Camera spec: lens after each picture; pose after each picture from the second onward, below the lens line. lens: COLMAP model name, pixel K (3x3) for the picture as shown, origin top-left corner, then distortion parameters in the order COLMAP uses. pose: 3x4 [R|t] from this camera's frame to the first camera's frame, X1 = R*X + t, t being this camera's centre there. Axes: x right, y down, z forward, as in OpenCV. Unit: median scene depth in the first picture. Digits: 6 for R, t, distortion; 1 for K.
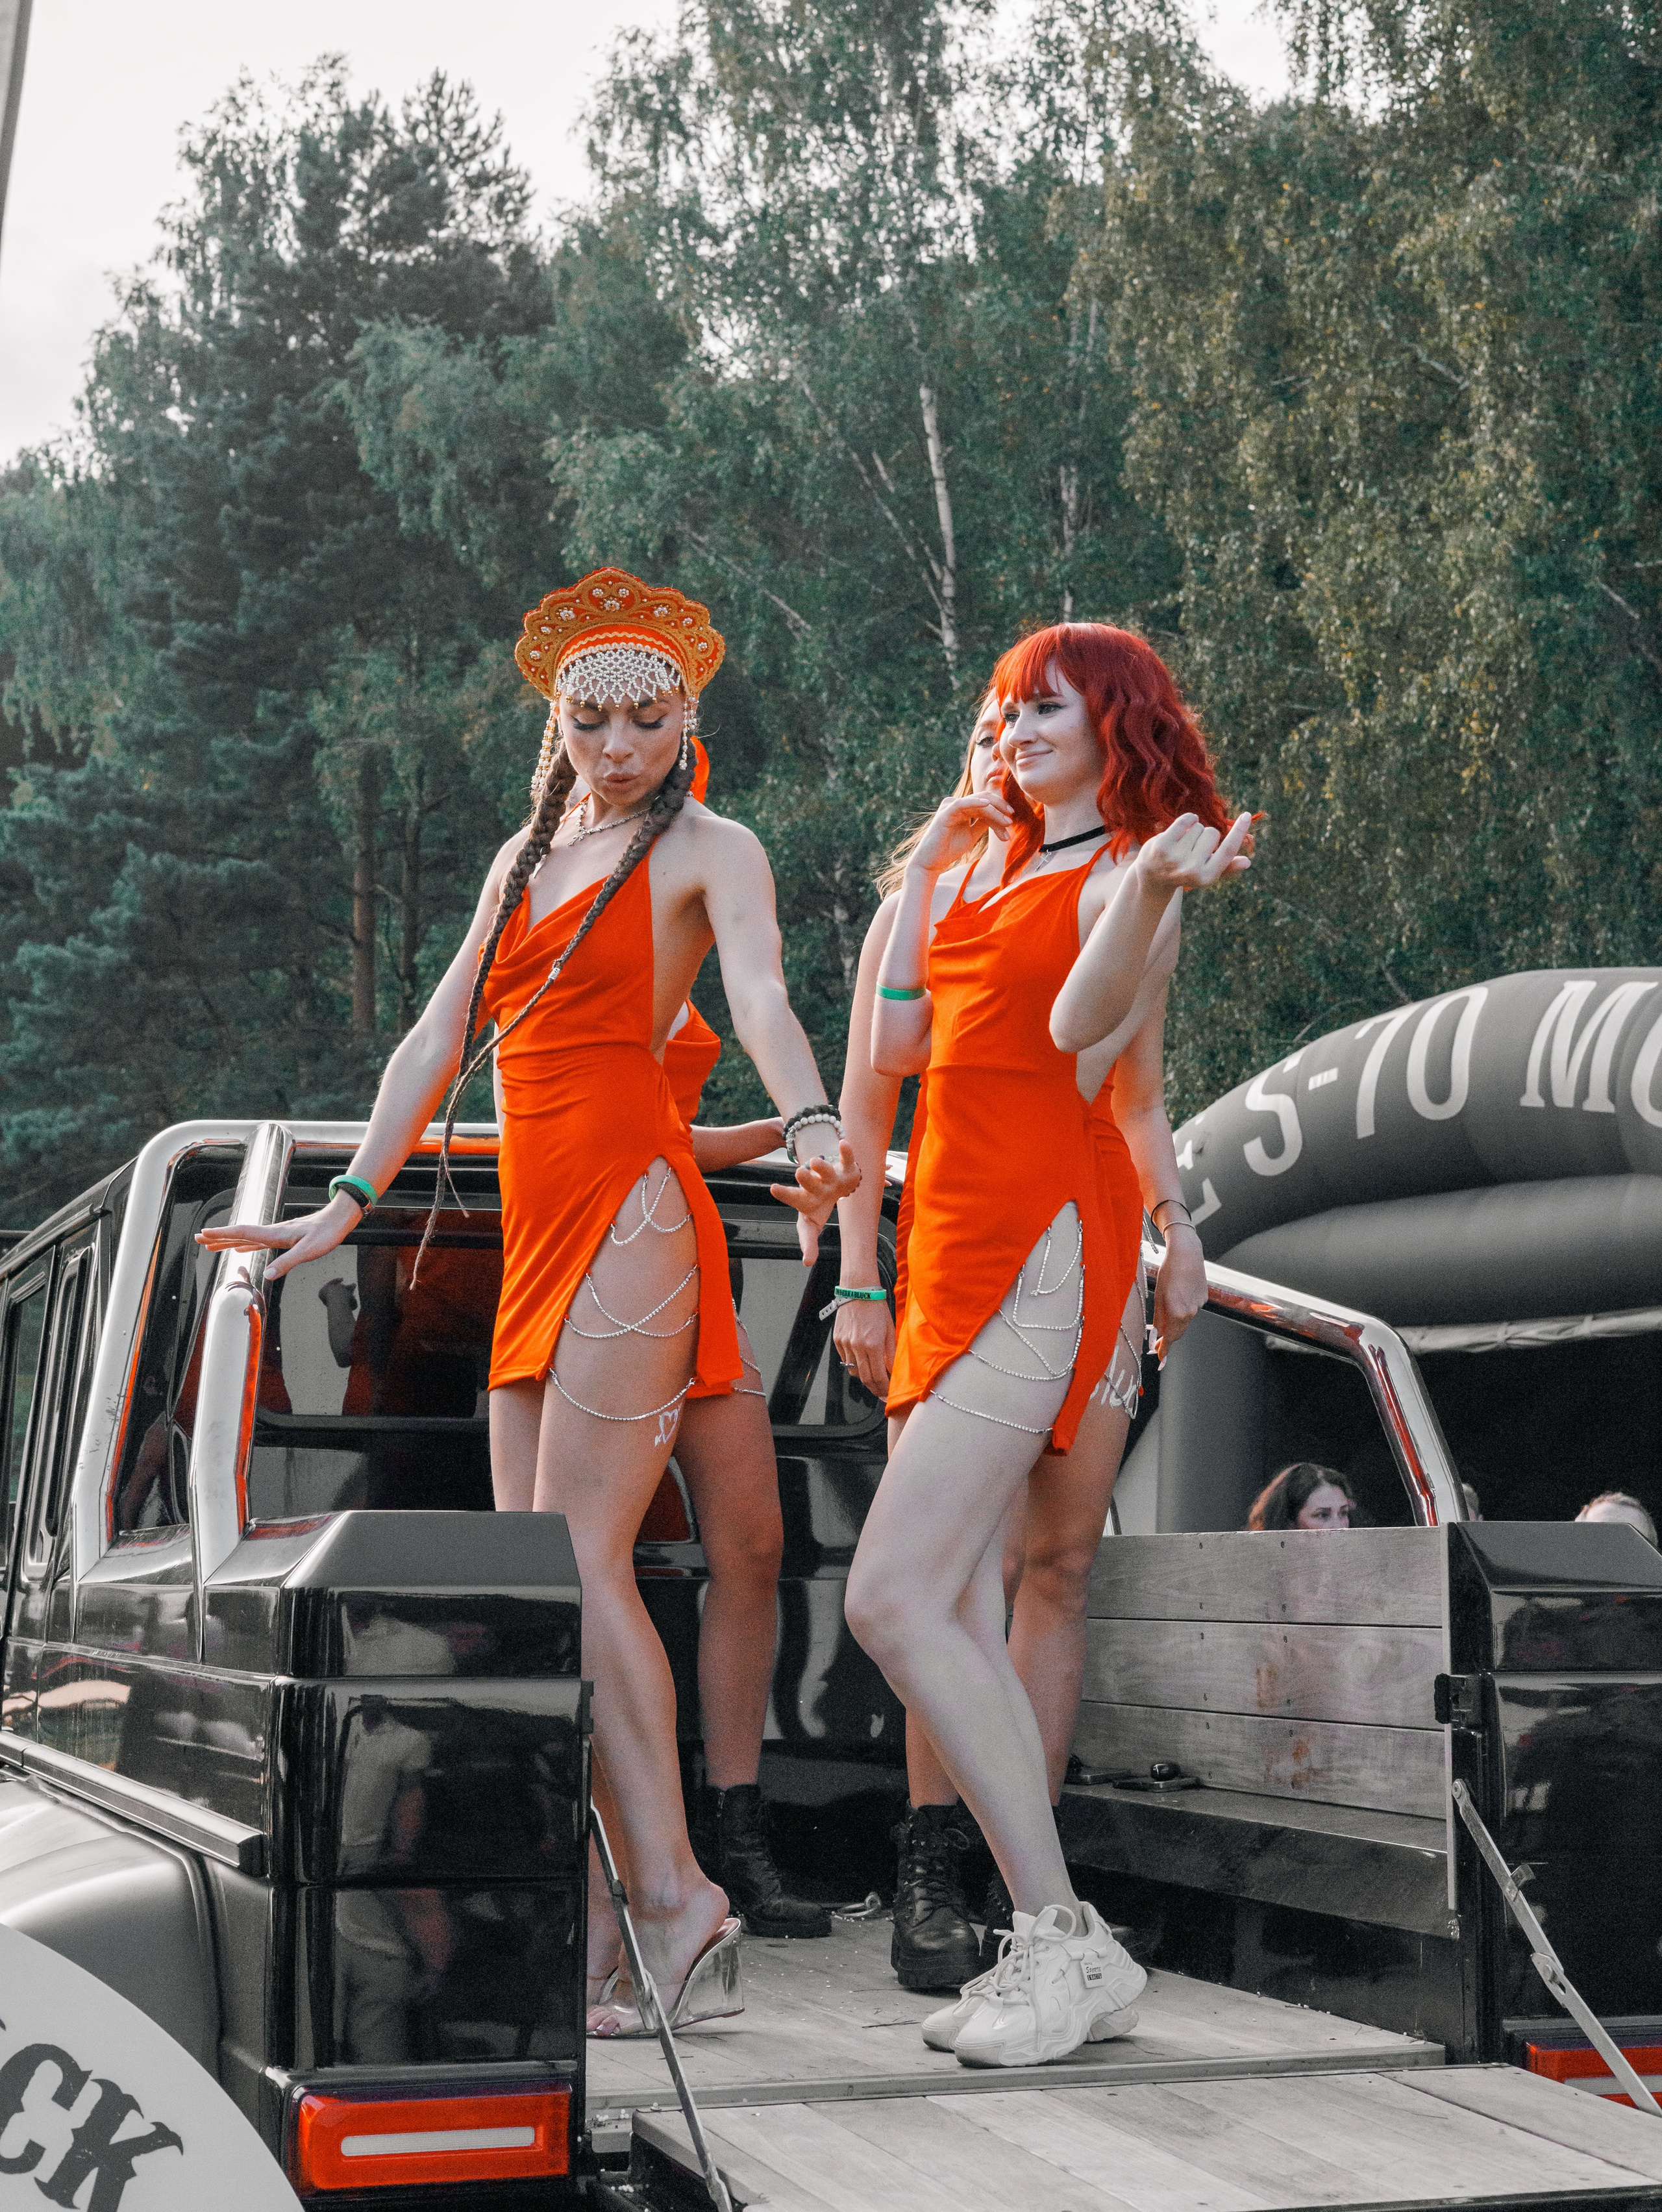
lens RADIAL K [[3495.7, 0, 833.7], [0, 3495.7, 1114.6], [0, 0, 1]] dist [0.005072, 0.000000]
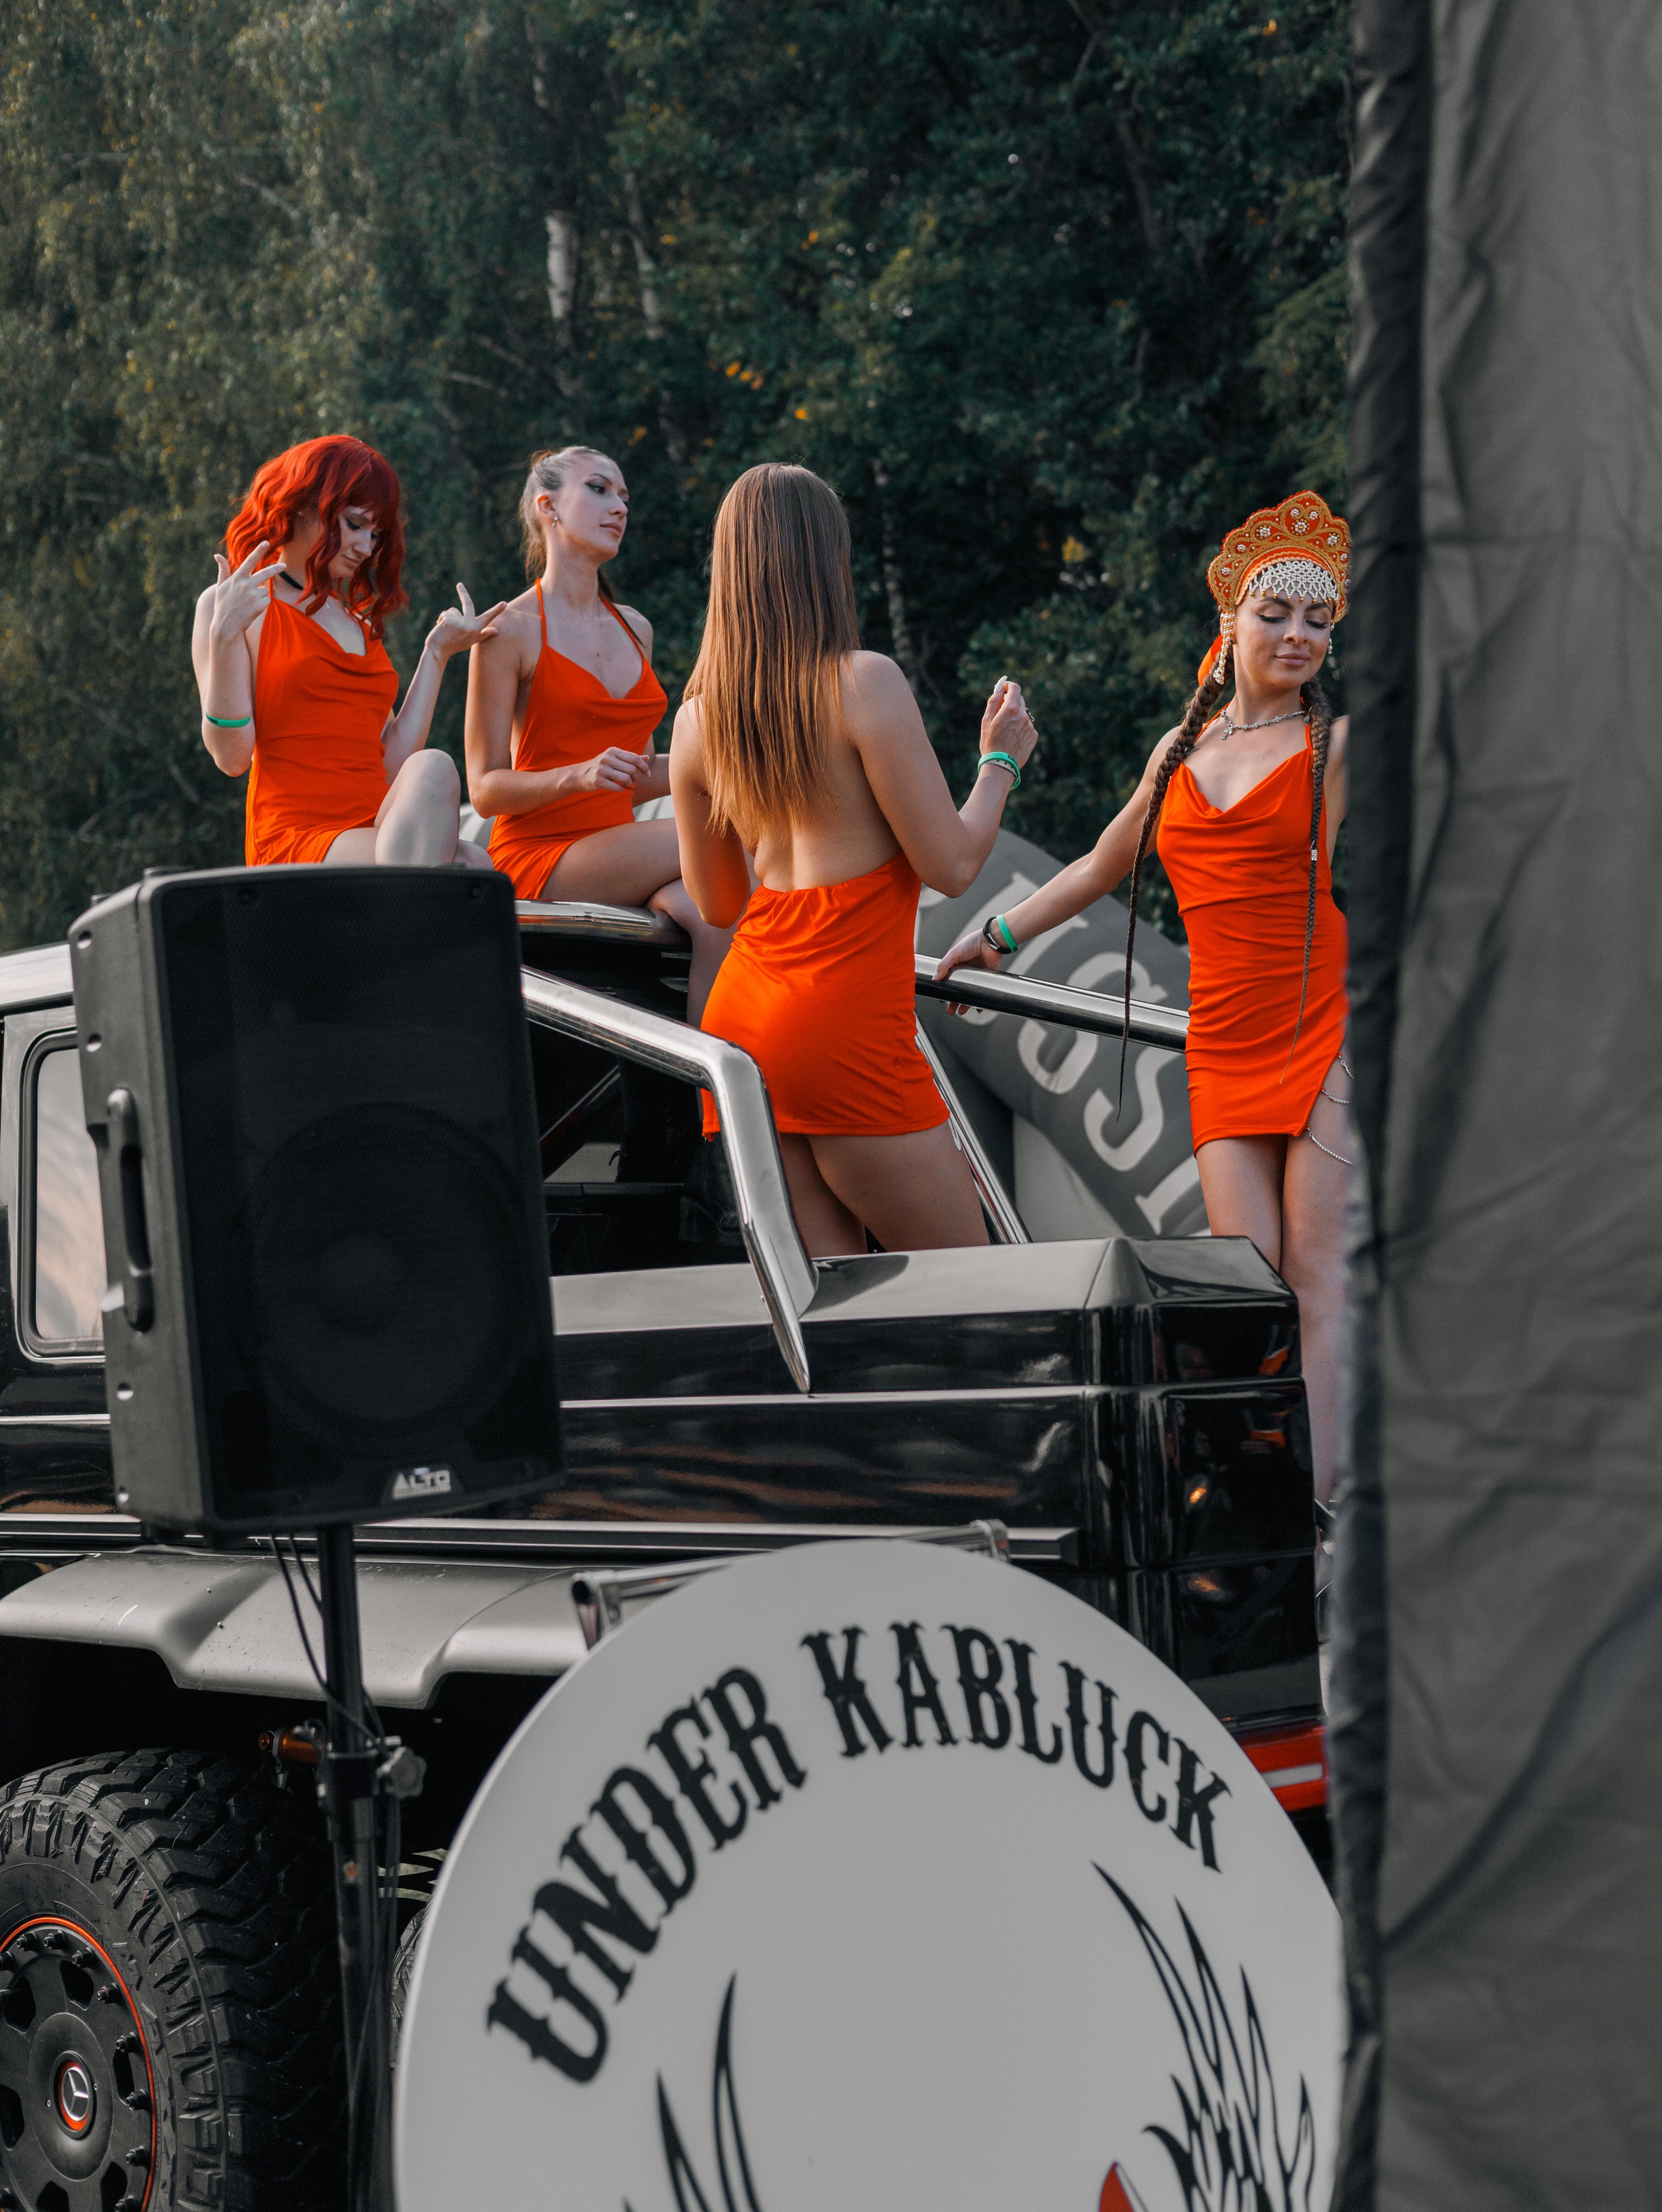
lens RADIAL K [[3495.7, 0, 853.6], [0, 3495.7, 1087.4], [0, 0, 1]] dist [0.005072, 0.000000]
pose [[0.912450, -0.013204, 0.408975, -0.090485], [-0.006939, 0.998836, 0.047730, 0.001916], [-0.409130, -0.046389, 0.911296, 0.004200]]
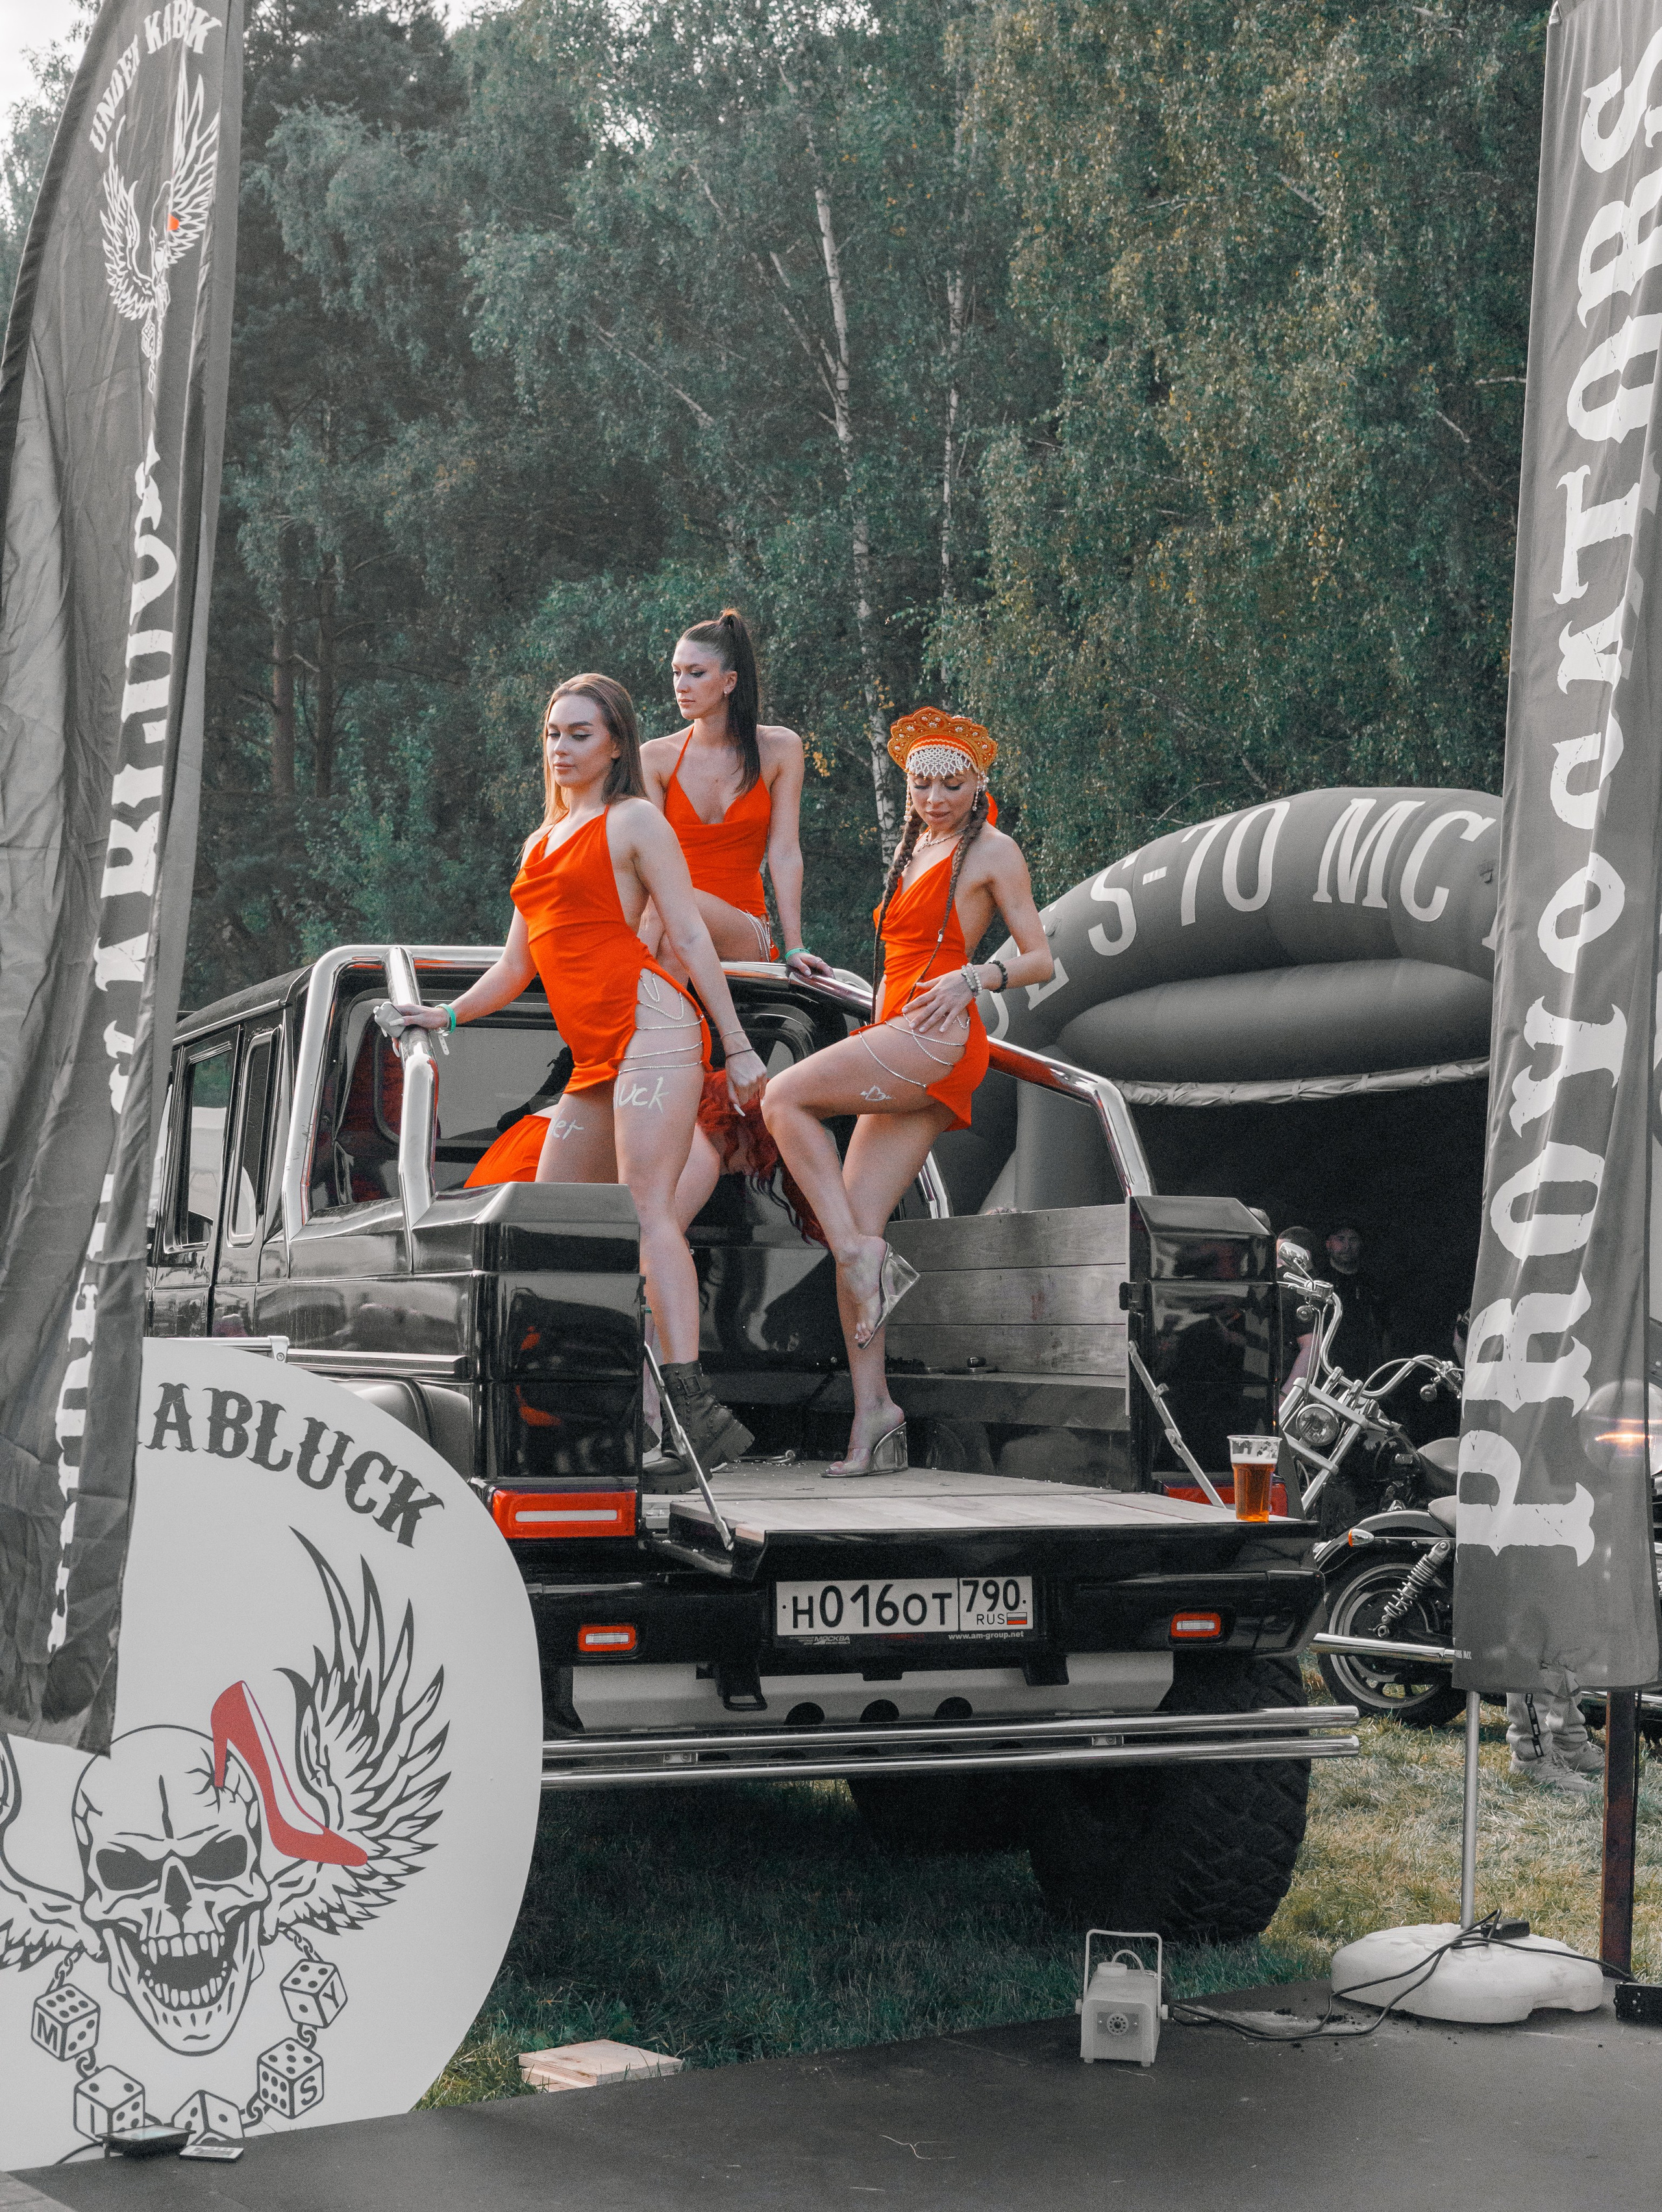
lens RADIAL K [[3495.7, 0, 853.5], [0, 3495.7, 1101.6], [0, 0, 1]] dist [0.005072, 0.000000]
pose [[0.999275, 0.006590, 0.037503, -0.004126], [-0.009090, 0.997718, 0.066904, -0.006922], [-0.036977, -0.067197, 0.997054, -0.109543]]
